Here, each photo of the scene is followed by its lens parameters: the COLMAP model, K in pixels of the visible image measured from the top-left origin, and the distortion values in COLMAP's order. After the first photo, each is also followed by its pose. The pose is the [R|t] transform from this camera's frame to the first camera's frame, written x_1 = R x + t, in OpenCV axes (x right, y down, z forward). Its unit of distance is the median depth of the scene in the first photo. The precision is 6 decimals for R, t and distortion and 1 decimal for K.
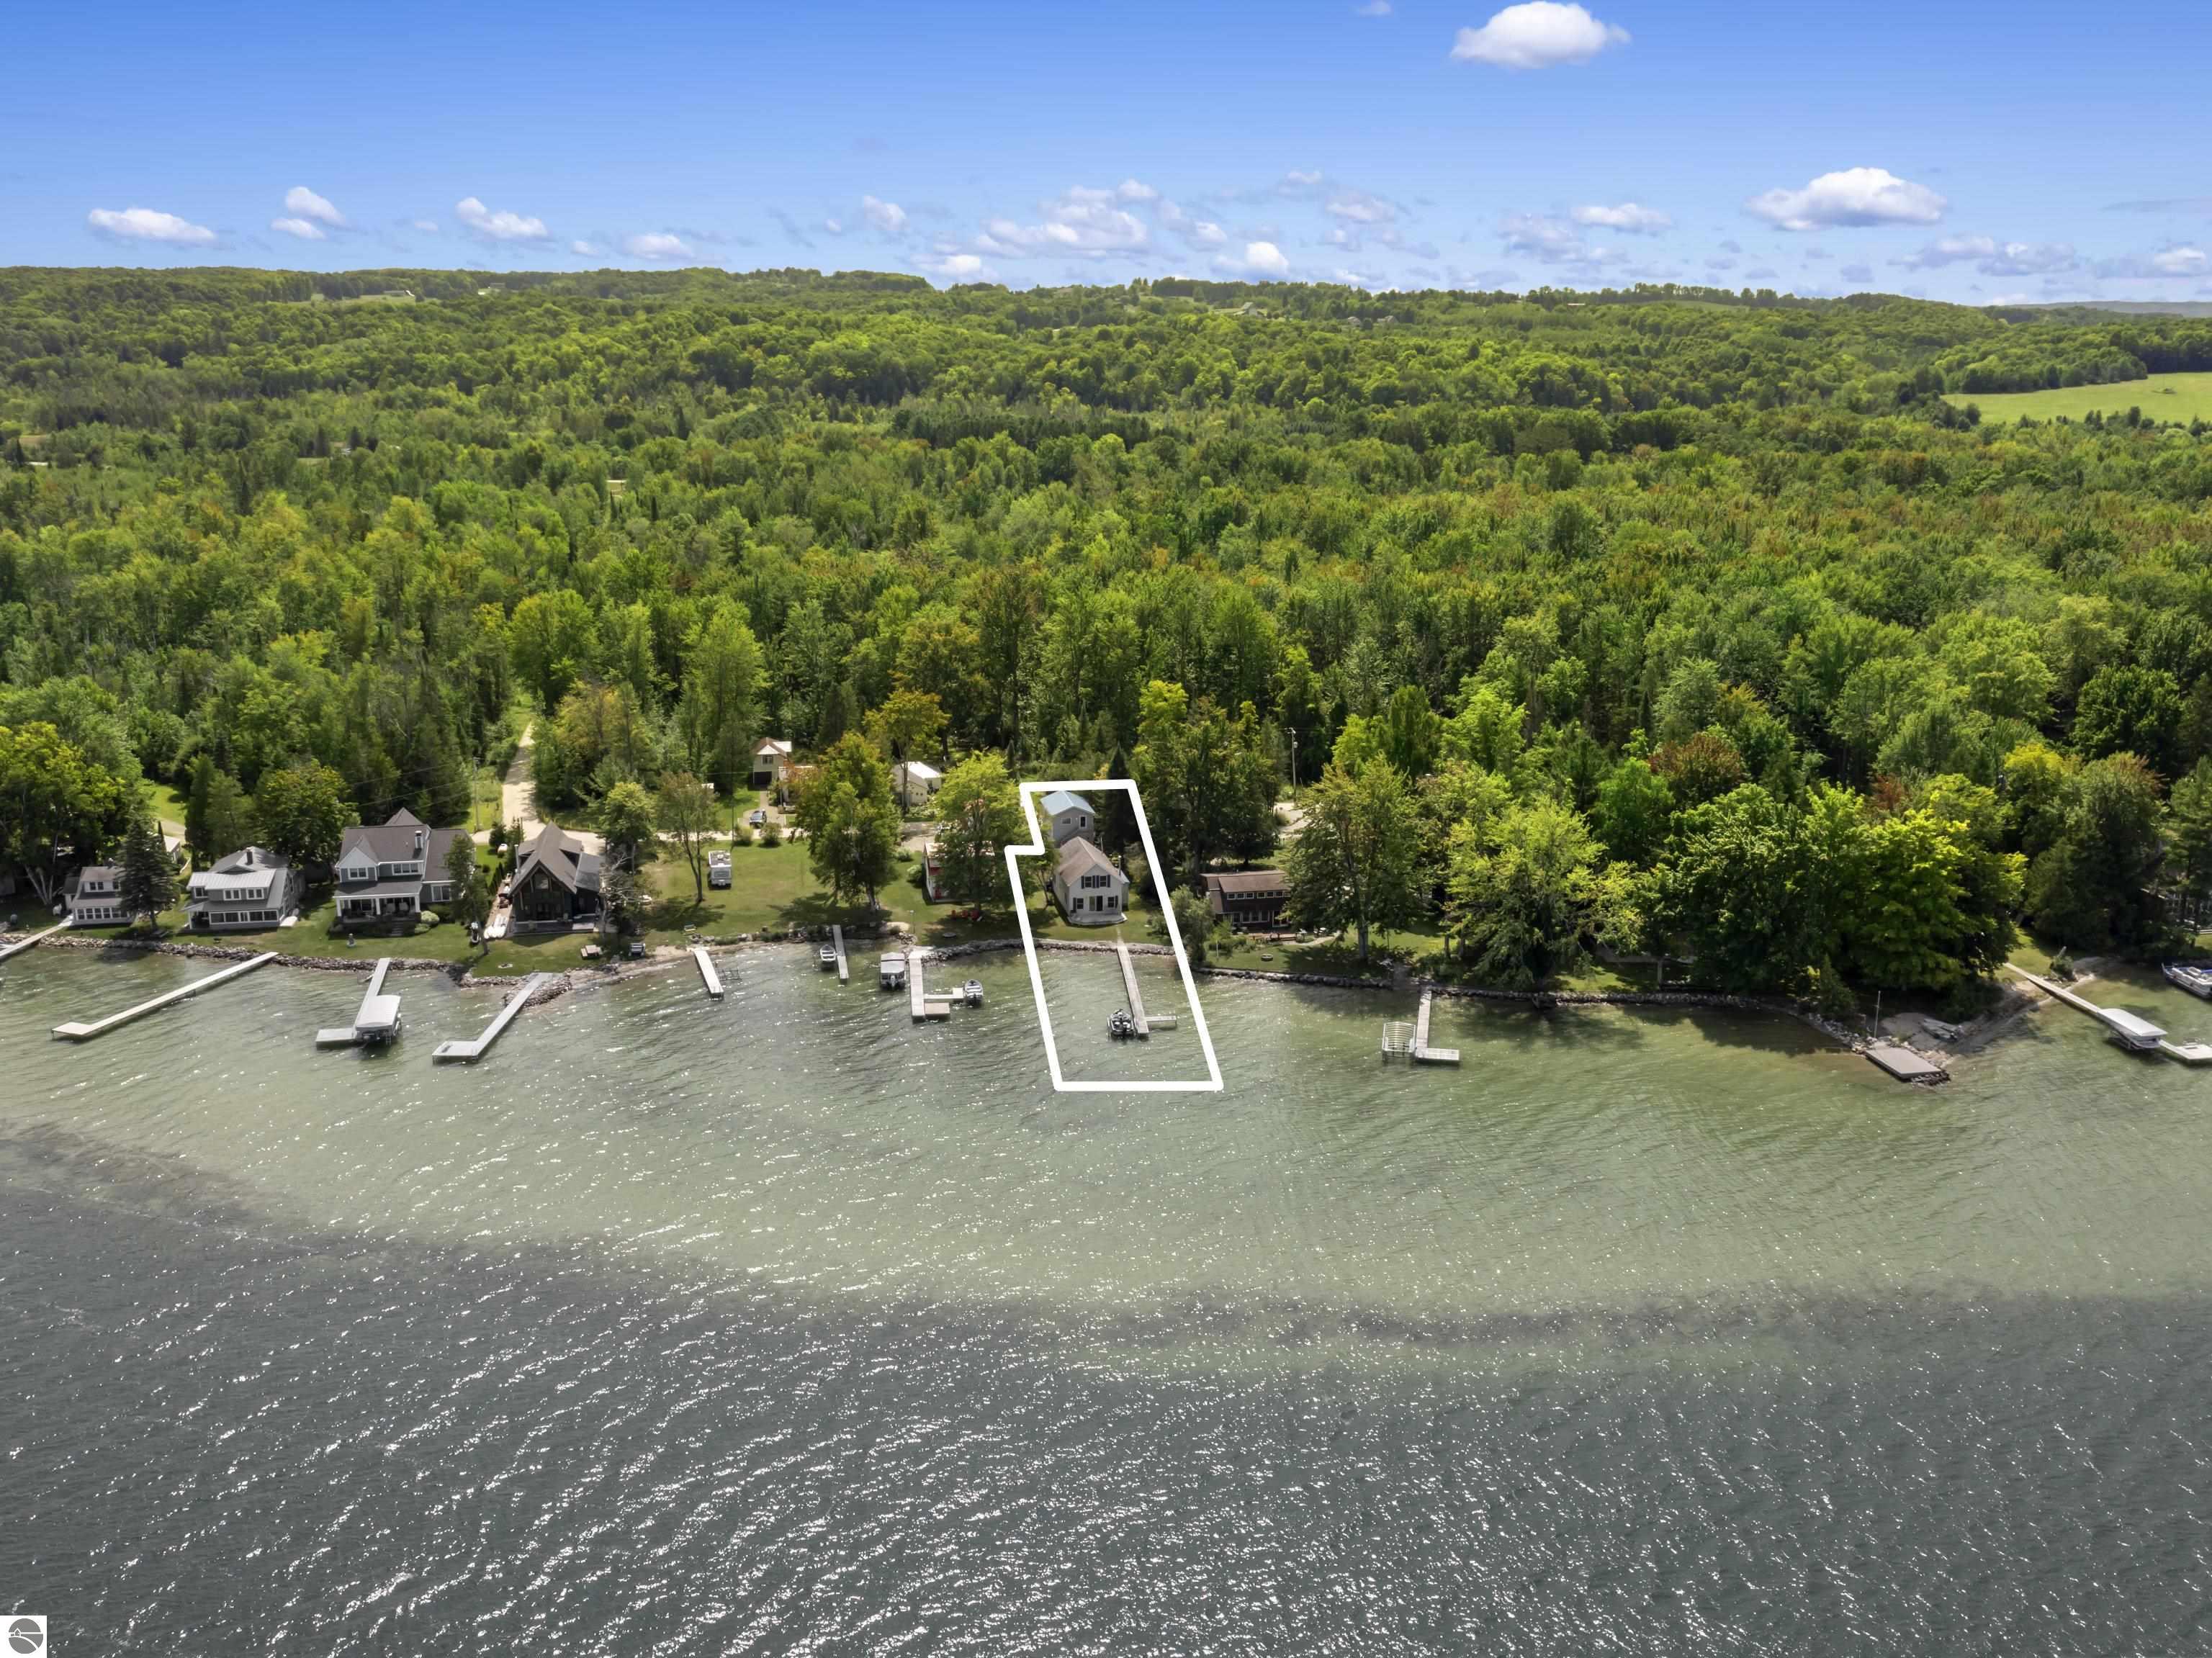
lens RADIAL K [[1811.8, 0, 1106.0], [0, 1811.8, 829.0], [0, 0, 1]] dist [0.000038, 0.000129]
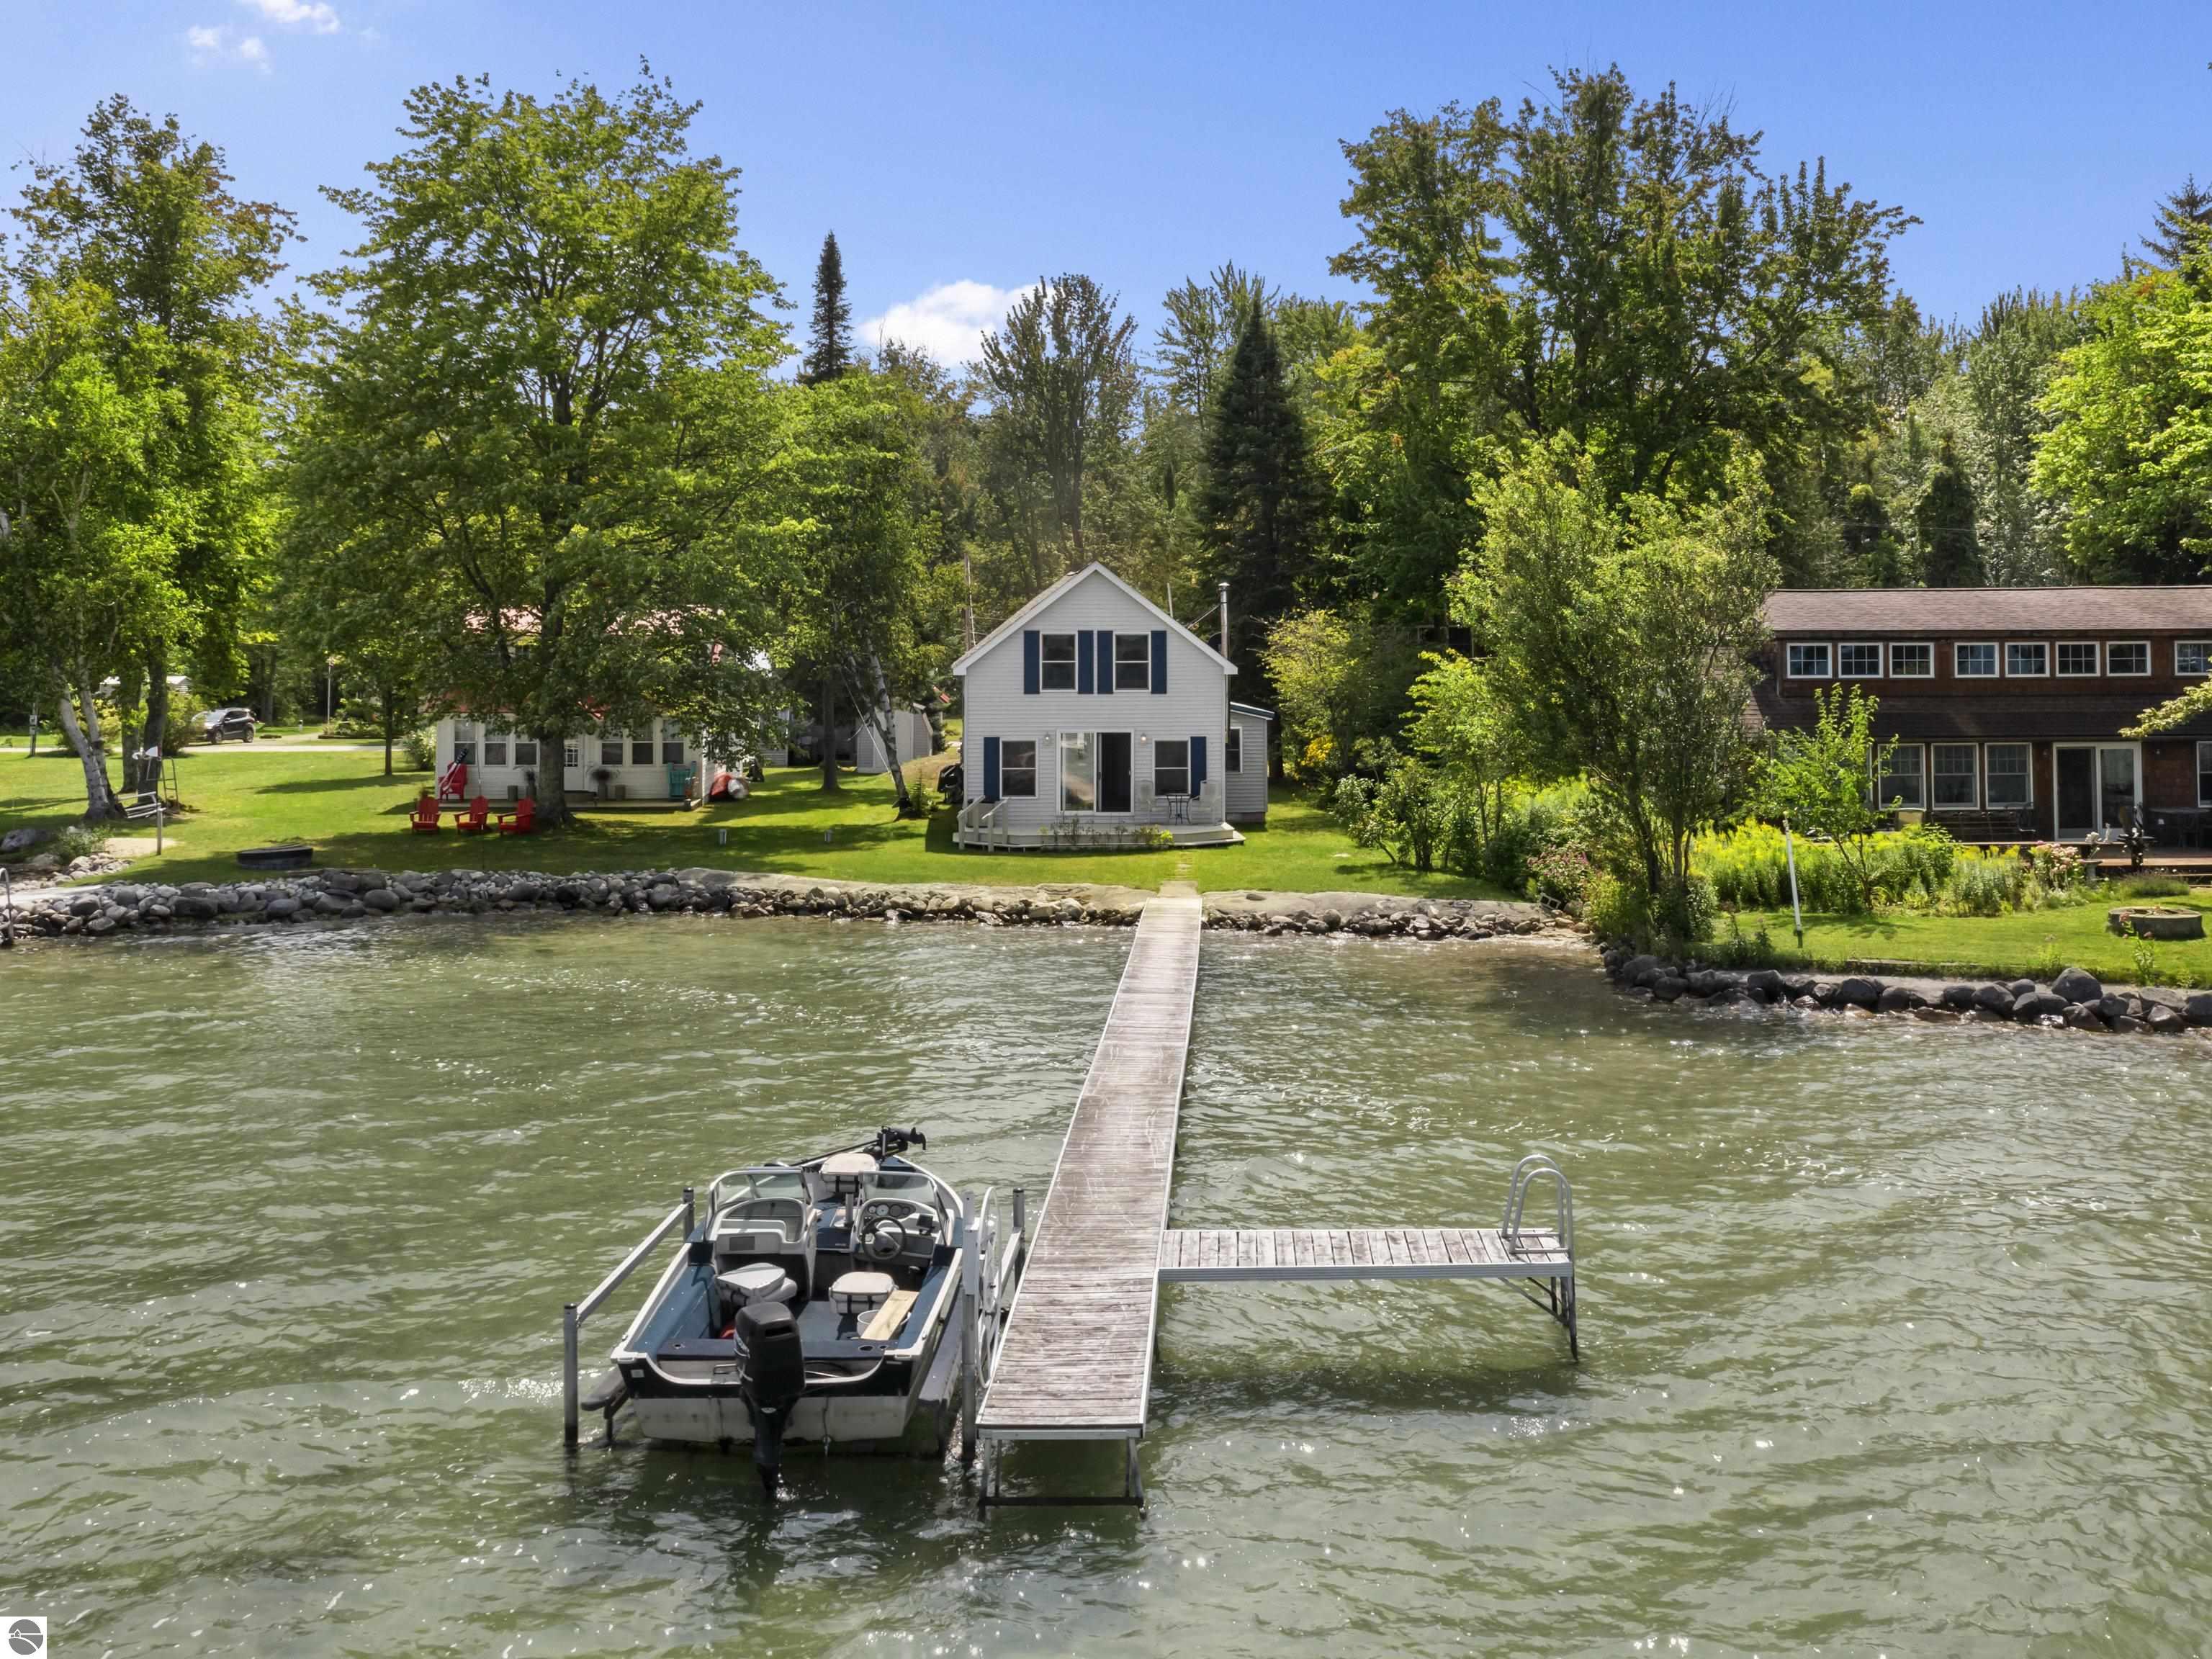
lens RADIAL K [[1811.9, 0, 1106.0], [0, 1811.9, 829.5], [0, 0, 1]] dist [0.000038, 0.000129]
pose [[0.986914, -0.004145, -0.161197, 0.028242], [-0.030558, 0.976747, -0.212206, 0.090697], [0.158328, 0.214355, 0.963838, 0.807159]]
